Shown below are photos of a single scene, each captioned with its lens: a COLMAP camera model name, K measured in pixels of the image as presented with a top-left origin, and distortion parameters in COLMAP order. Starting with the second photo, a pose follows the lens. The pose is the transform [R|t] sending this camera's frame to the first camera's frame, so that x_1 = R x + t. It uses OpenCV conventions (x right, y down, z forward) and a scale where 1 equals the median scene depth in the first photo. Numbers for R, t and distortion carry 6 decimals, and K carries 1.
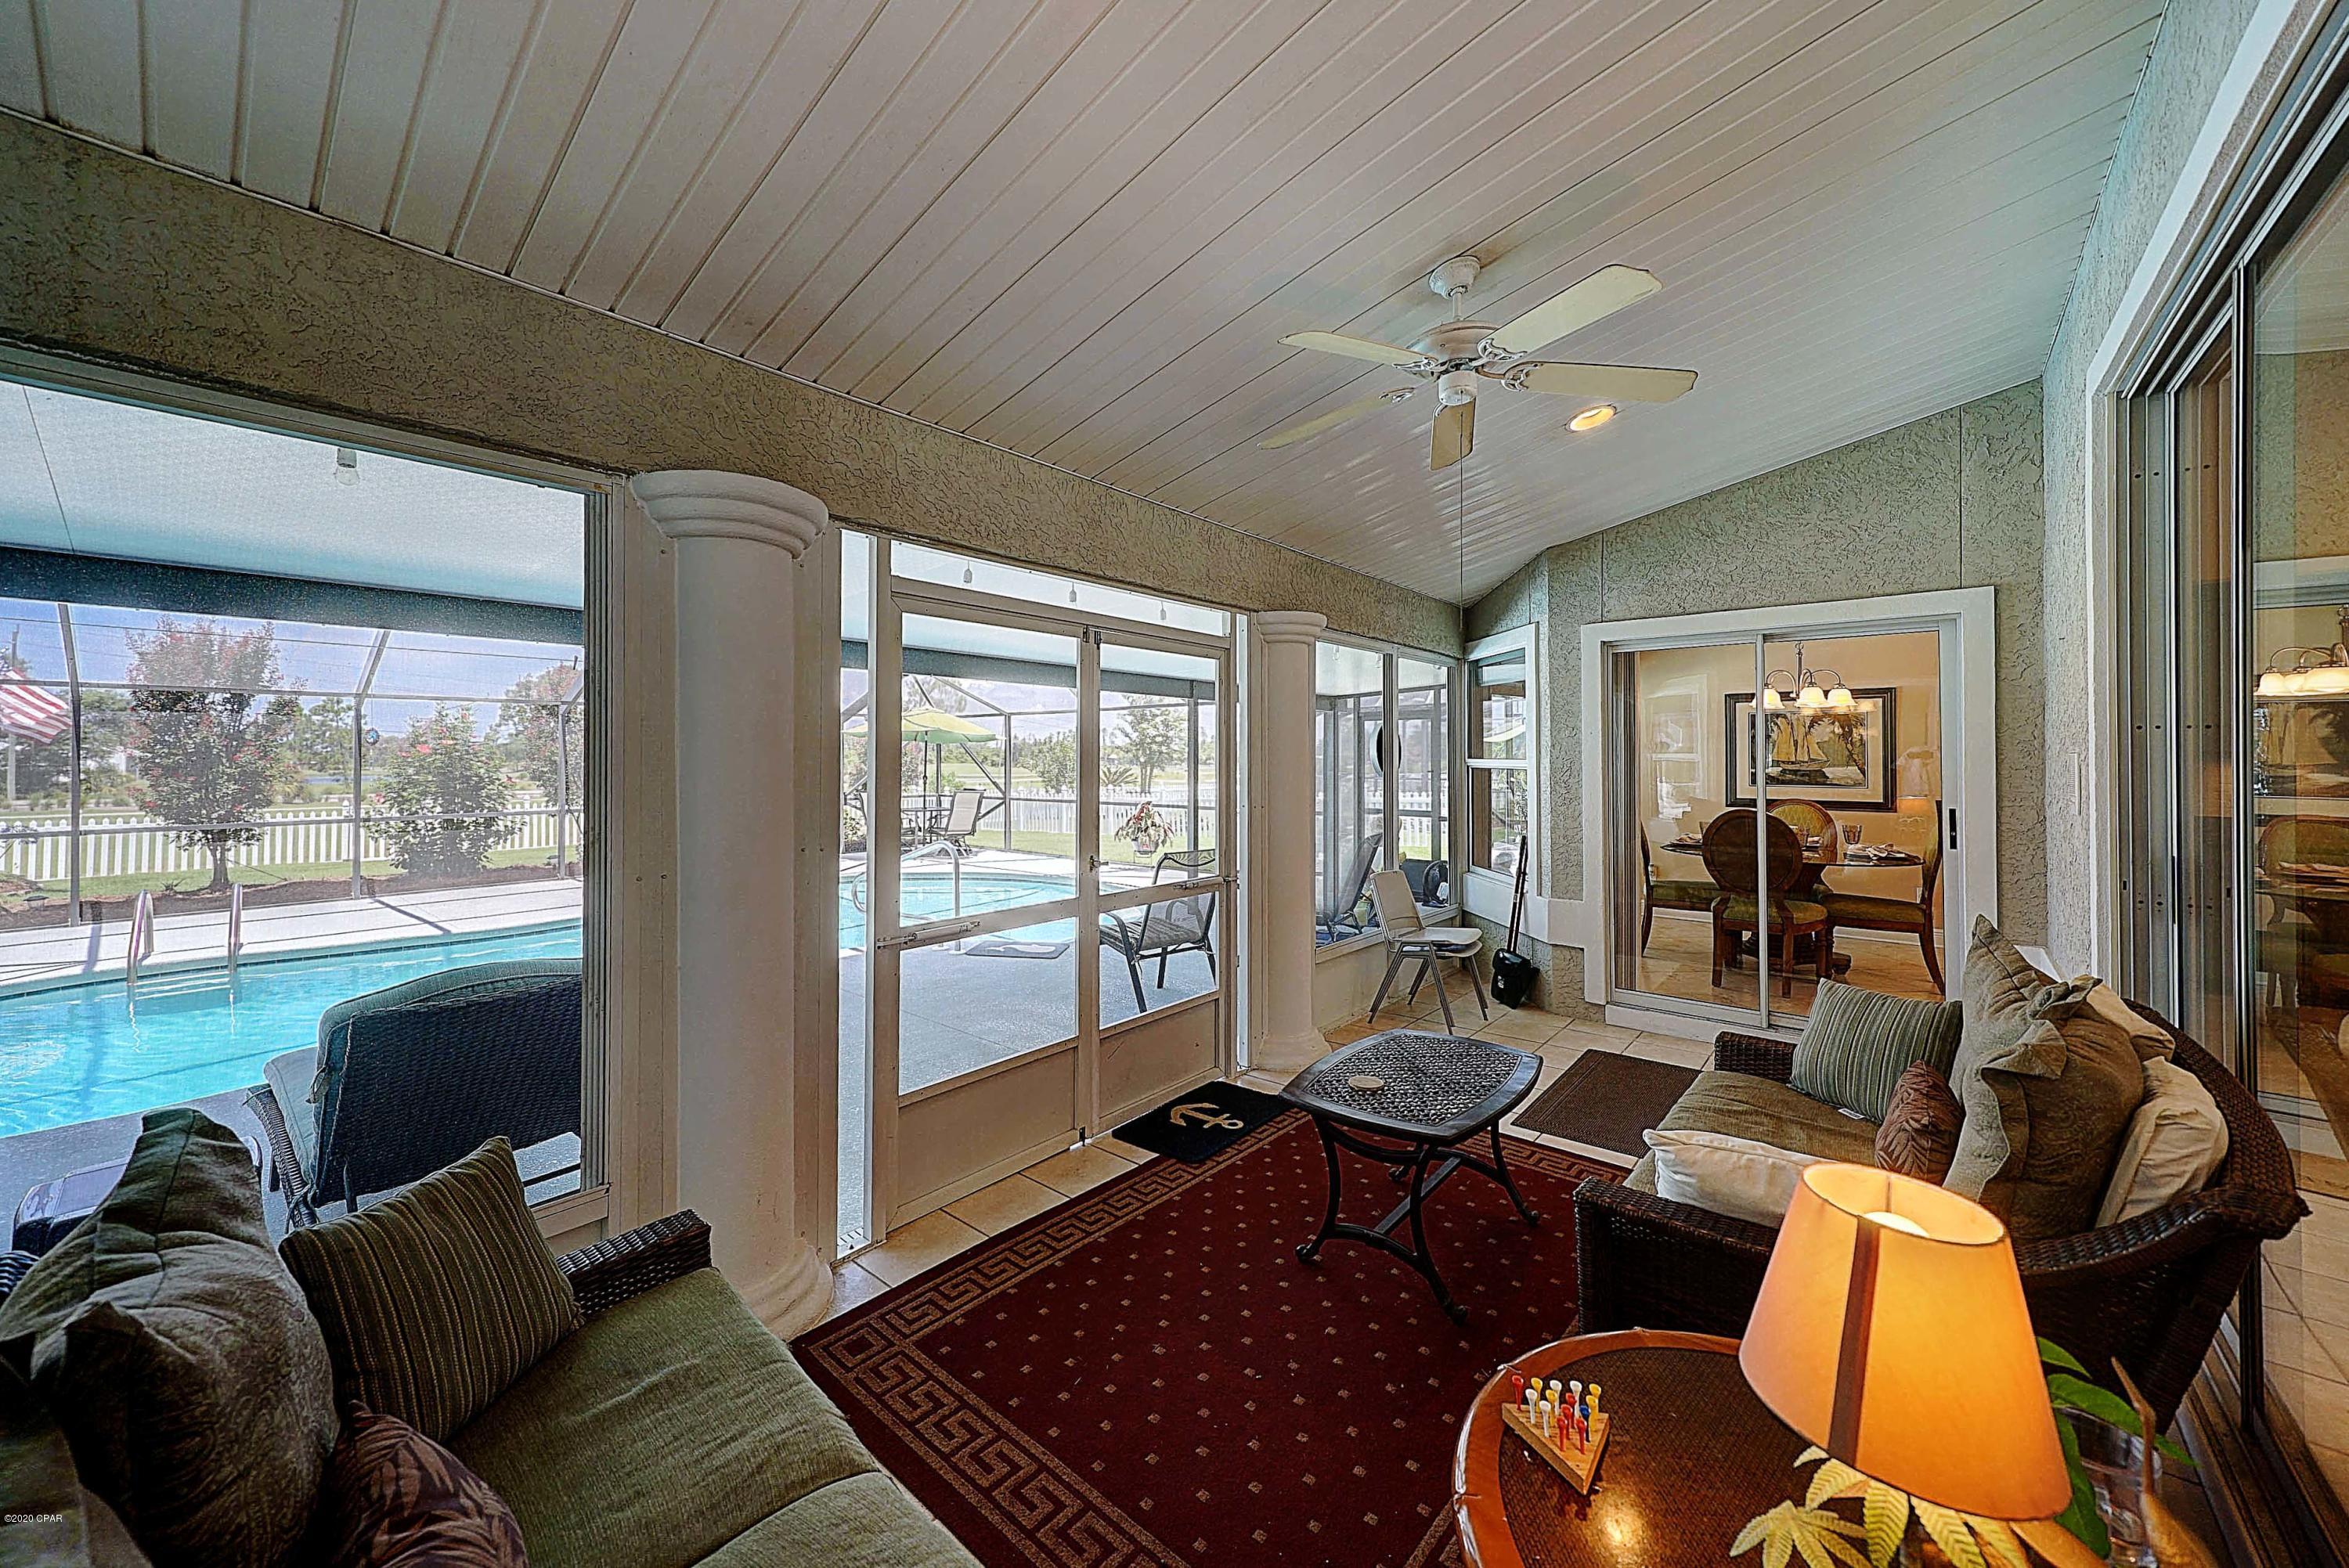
lens RADIAL K [[846.9, 0, 1163.4], [0, 846.9, 747.8], [0, 0, 1]] dist [0.012253, -0.000825]
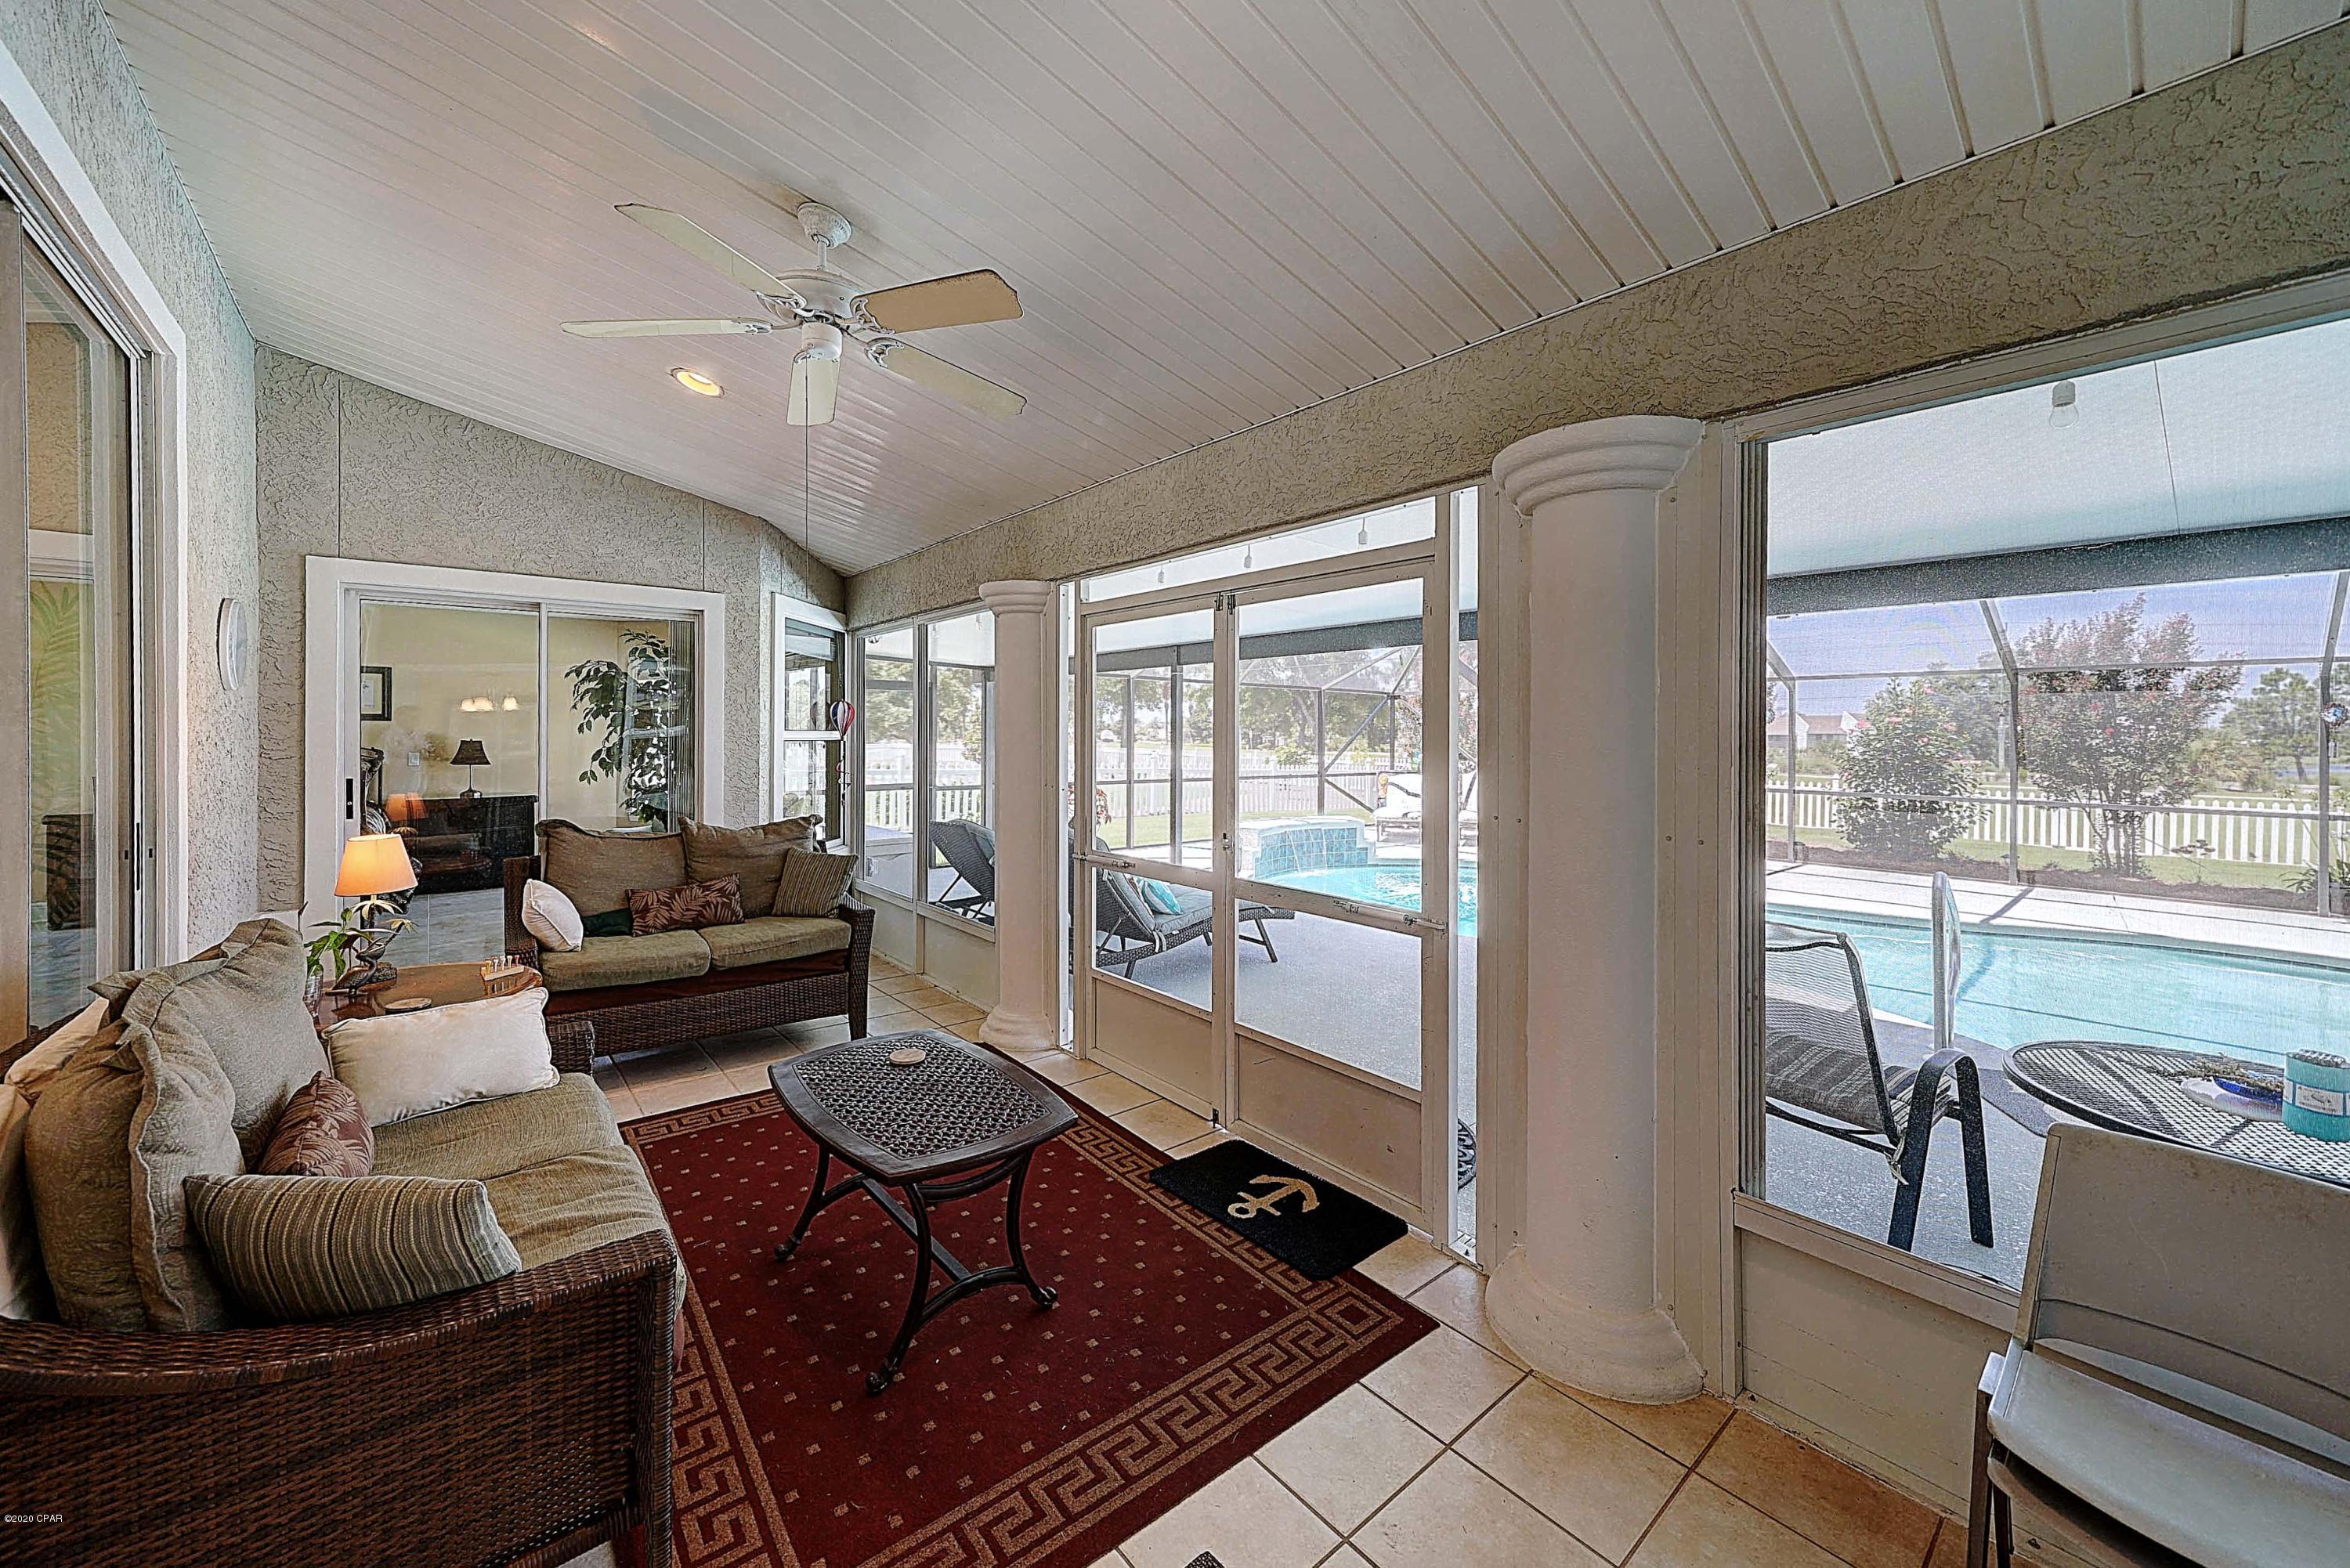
lens RADIAL K [[847.3, 0, 1137.7], [0, 847.3, 737.0], [0, 0, 1]] dist [0.012253, -0.000825]
pose [[-0.166443, 0.004079, -0.986043, 0.837778], [0.006611, 0.999974, 0.003021, 0.014469], [0.986029, -0.006015, -0.166466, 1.023686]]
